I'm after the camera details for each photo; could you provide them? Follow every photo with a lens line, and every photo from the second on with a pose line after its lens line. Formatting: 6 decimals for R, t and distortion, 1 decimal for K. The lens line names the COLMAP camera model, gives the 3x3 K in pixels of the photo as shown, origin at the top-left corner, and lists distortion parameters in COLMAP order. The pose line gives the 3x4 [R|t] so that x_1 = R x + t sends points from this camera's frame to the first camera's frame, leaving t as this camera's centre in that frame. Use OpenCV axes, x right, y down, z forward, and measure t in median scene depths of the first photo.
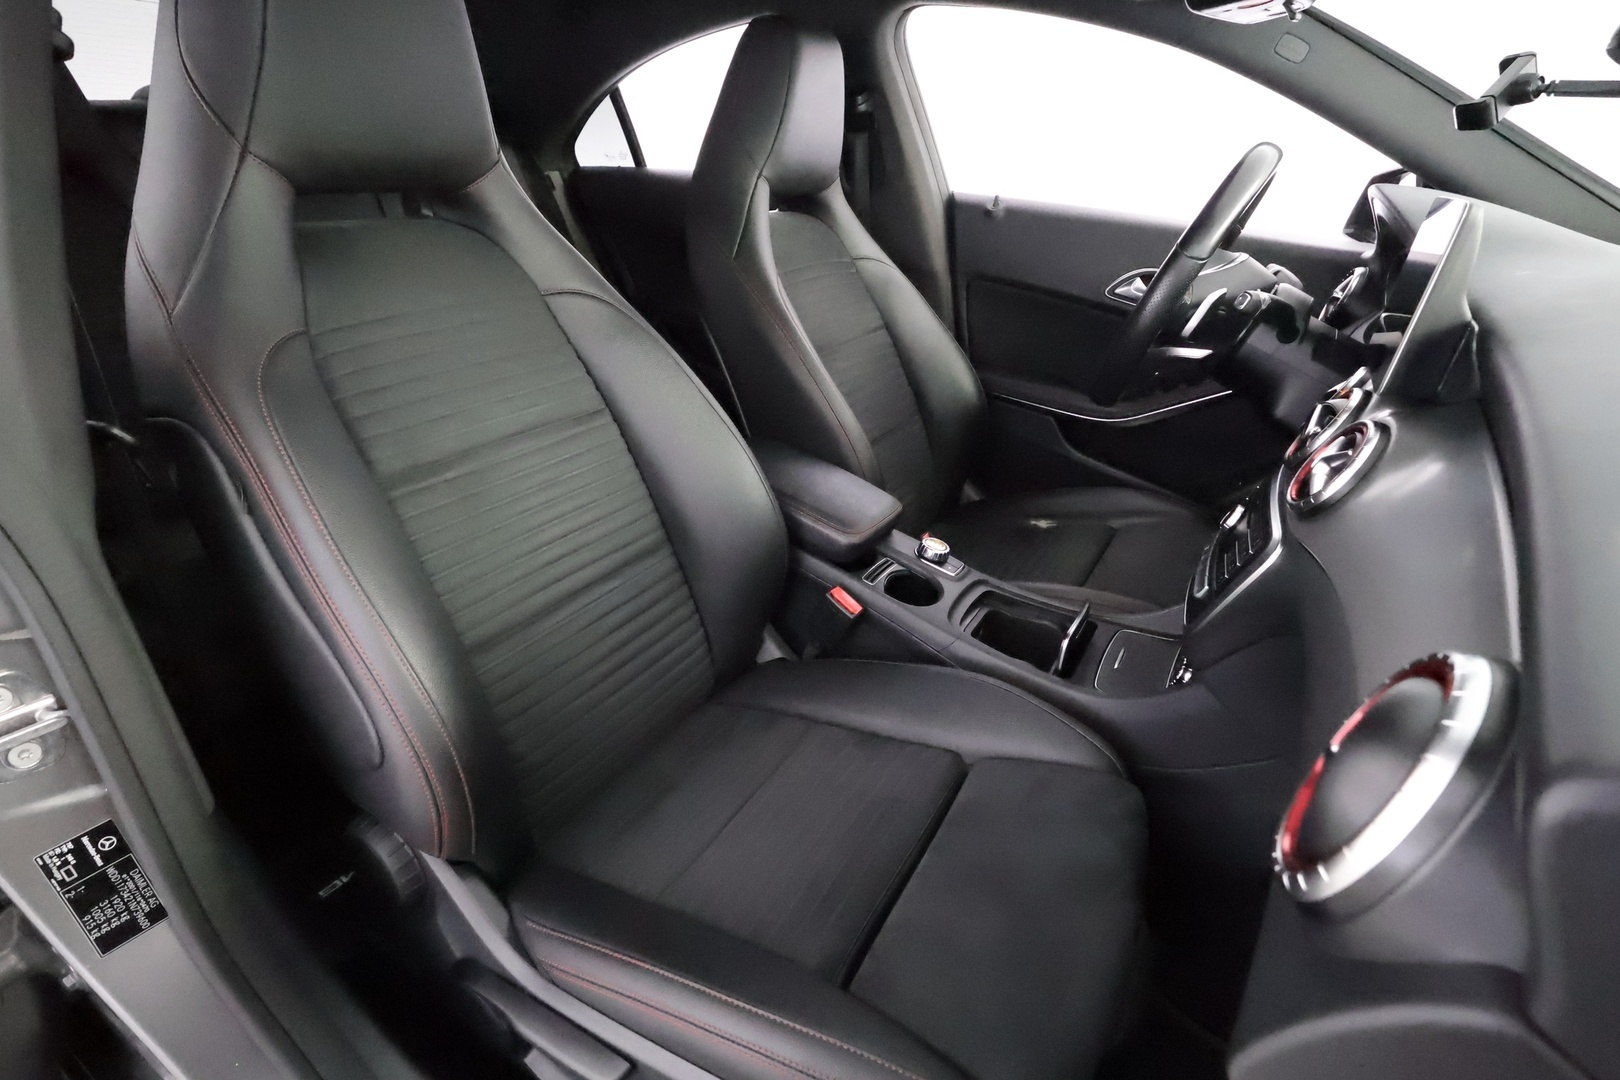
lens RADIAL K [[786.6, 0, 814.5], [0, 786.6, 543.1], [0, 0, 1]] dist [-0.020482, 0.011795]
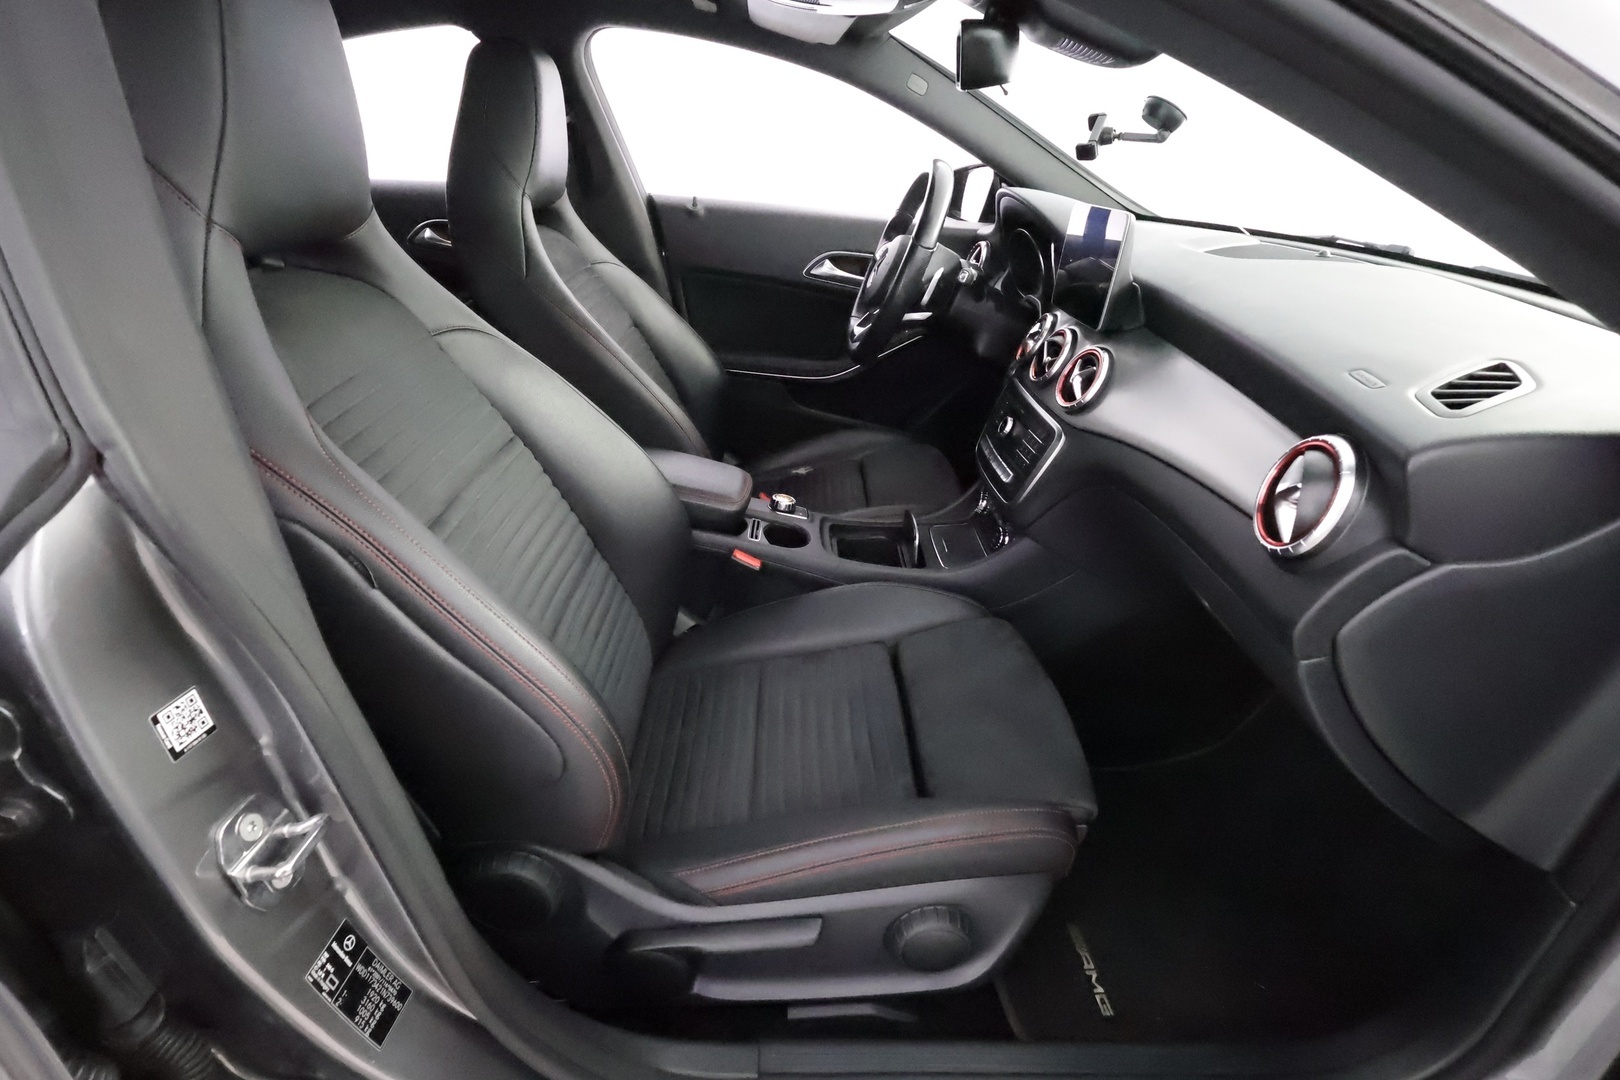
lens RADIAL K [[786.6, 0, 814.5], [0, 786.6, 543.1], [0, 0, 1]] dist [-0.020482, 0.011795]
pose [[0.848964, -0.249543, 0.465821, -0.448825], [0.236030, 0.967730, 0.088251, -0.031503], [-0.472811, 0.035026, 0.880467, -0.098652]]
